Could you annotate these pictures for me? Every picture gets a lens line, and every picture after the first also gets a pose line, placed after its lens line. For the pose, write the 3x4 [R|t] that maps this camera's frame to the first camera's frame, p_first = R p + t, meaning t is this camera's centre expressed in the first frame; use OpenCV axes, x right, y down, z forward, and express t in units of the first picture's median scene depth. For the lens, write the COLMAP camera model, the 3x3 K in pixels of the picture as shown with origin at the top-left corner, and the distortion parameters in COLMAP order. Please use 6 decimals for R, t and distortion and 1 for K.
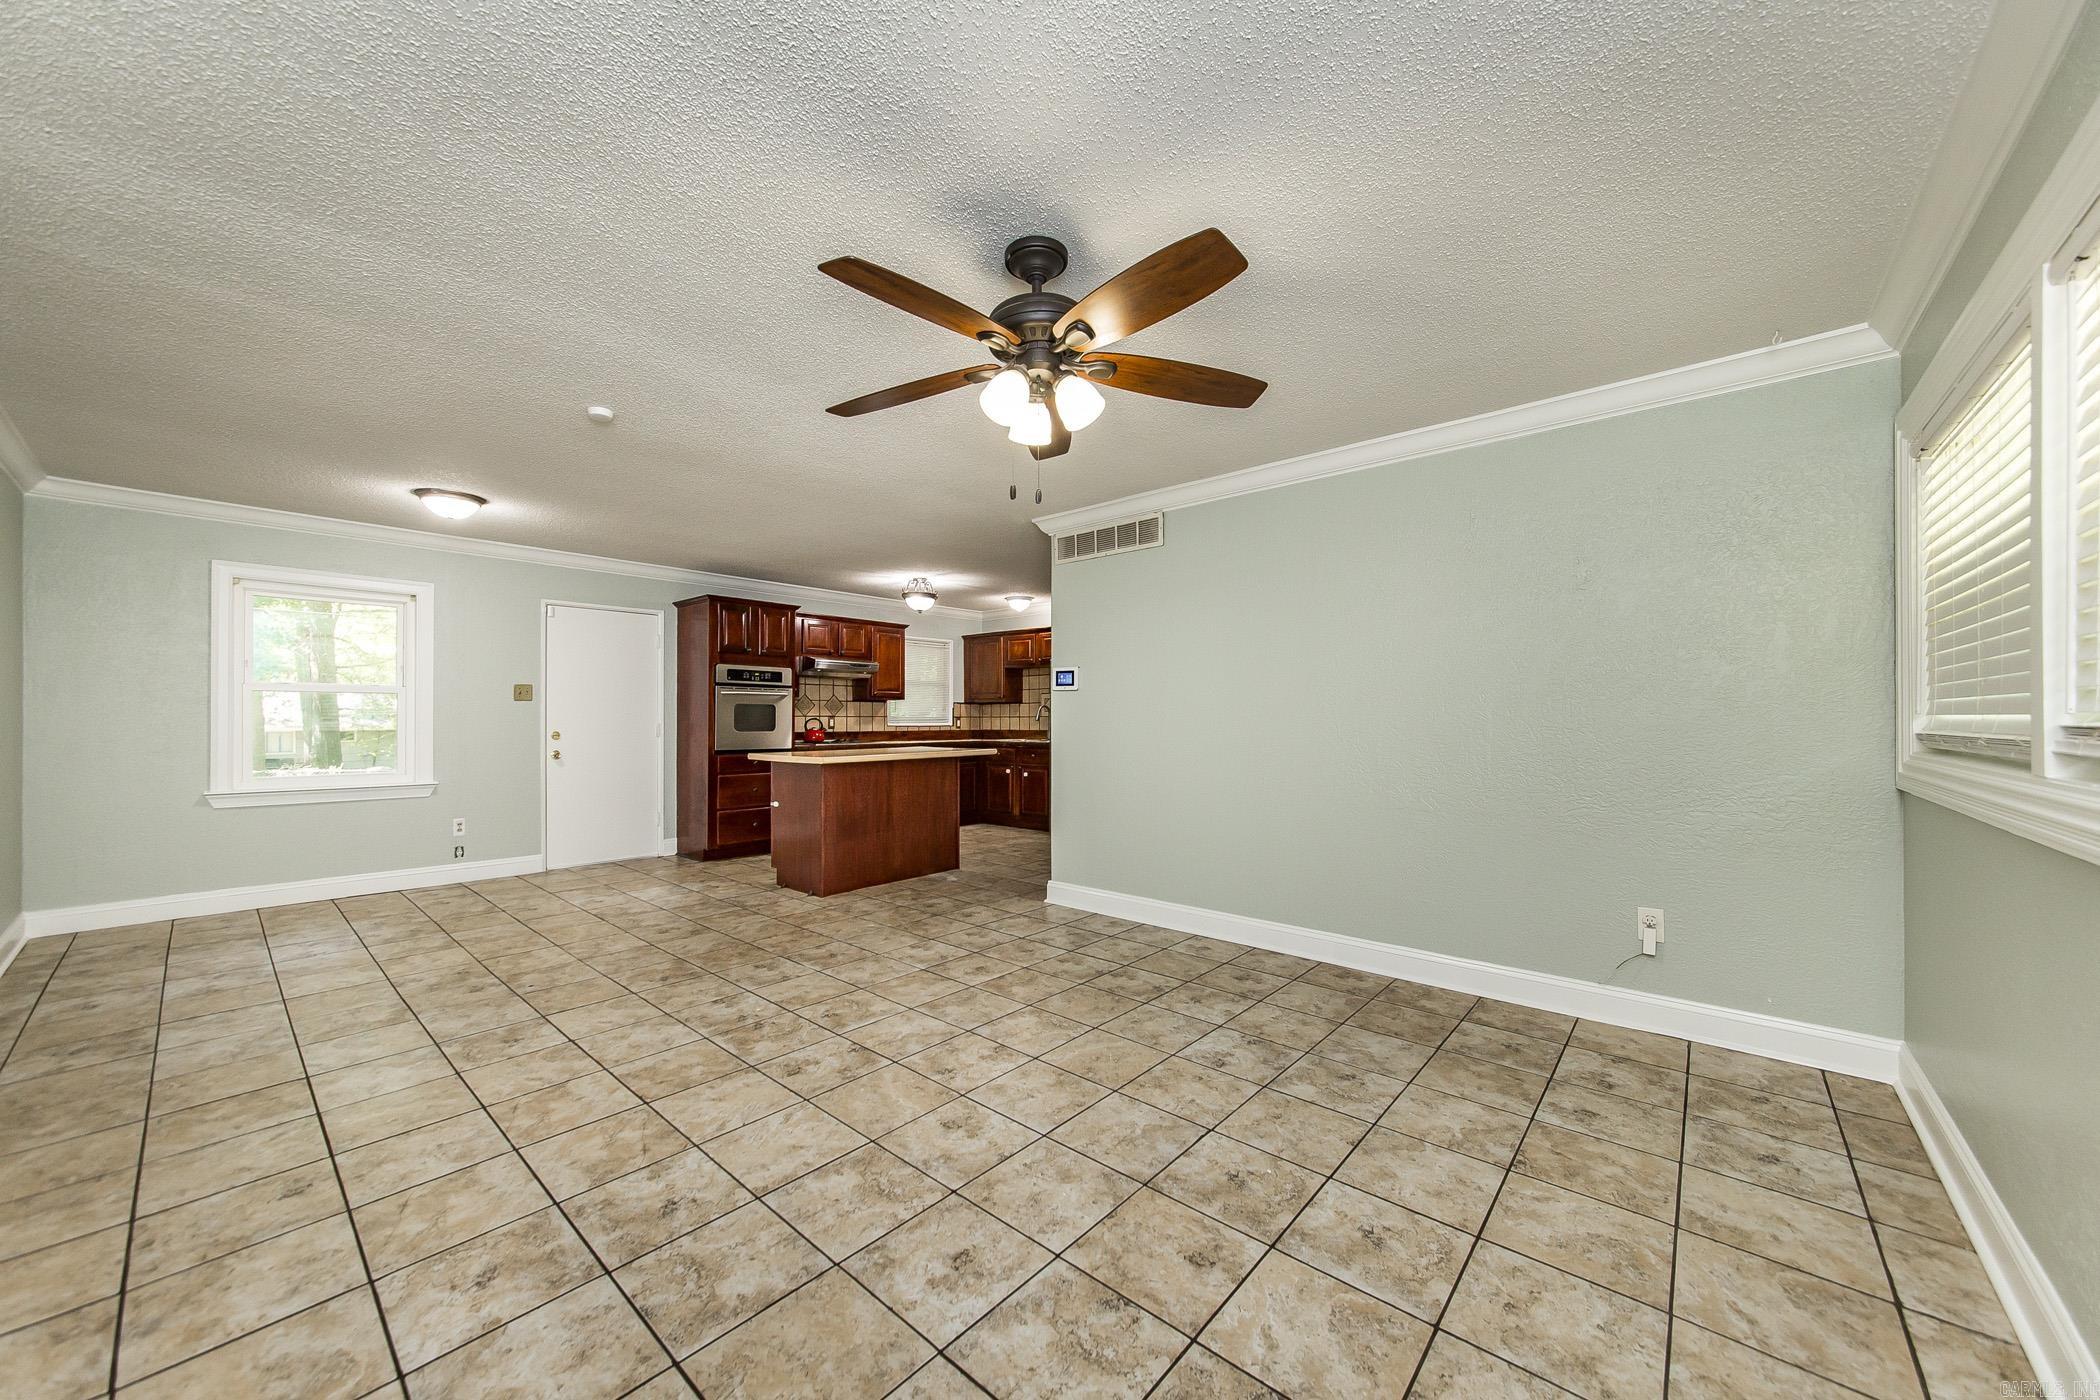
lens RADIAL K [[760.3, 0, 1036.8], [0, 760.3, 712.8], [0, 0, 1]] dist [-0.003203, -0.000251]
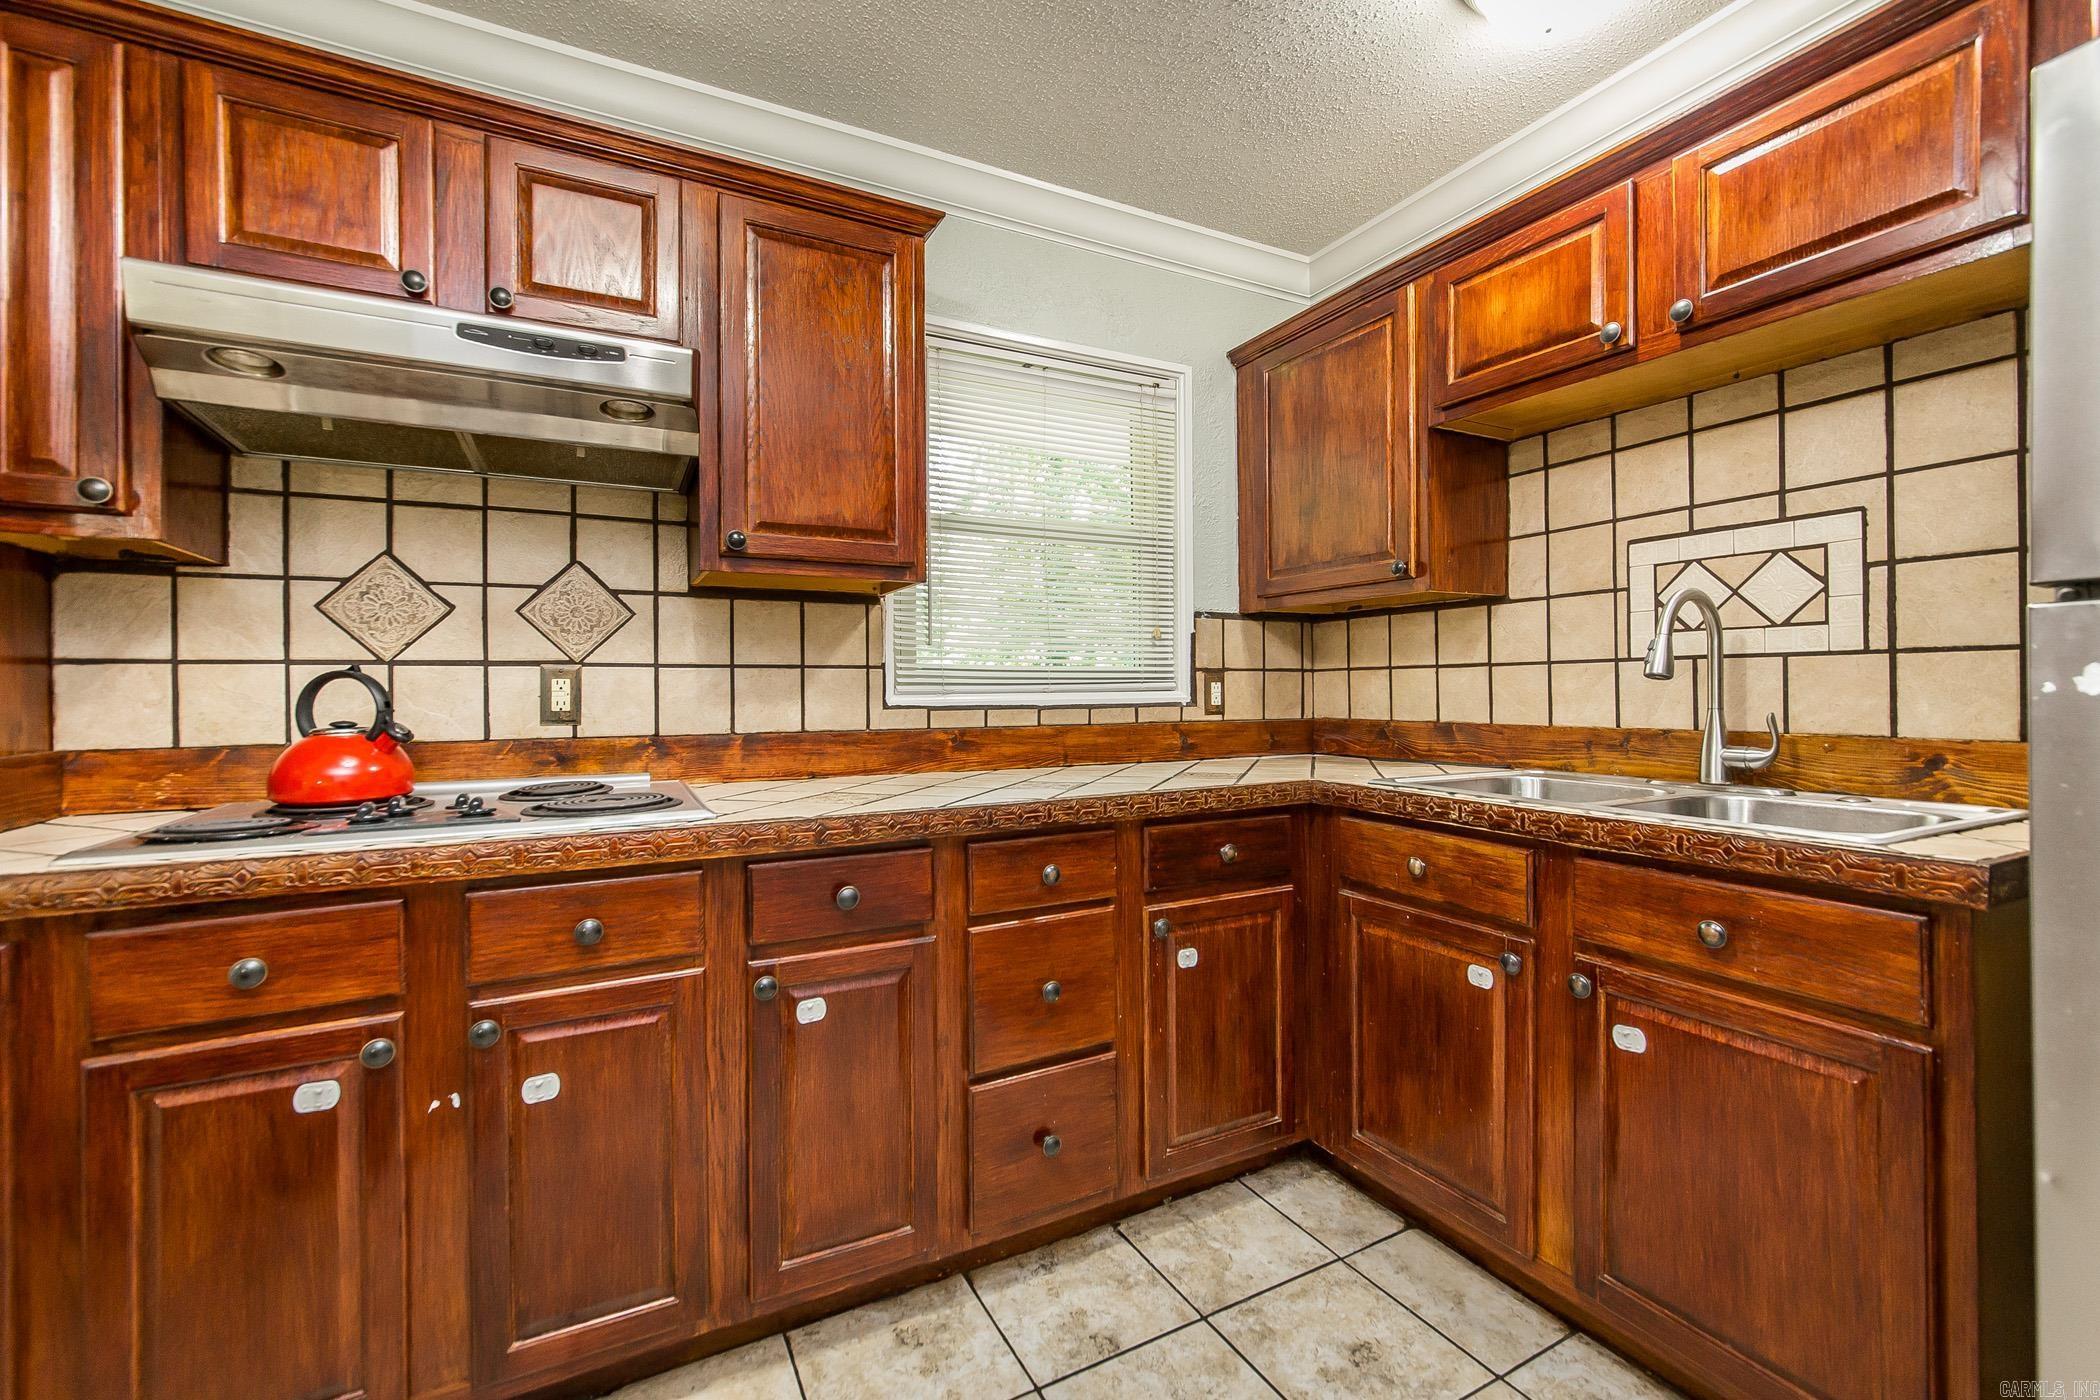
lens RADIAL K [[869.2, 0, 1042.0], [0, 869.2, 687.3], [0, 0, 1]] dist [-0.001341, -0.000485]
pose [[0.935062, -0.004937, -0.354450, -0.123853], [0.008108, 0.999939, 0.007461, 0.020093], [0.354392, -0.009851, 0.935045, 1.609262]]
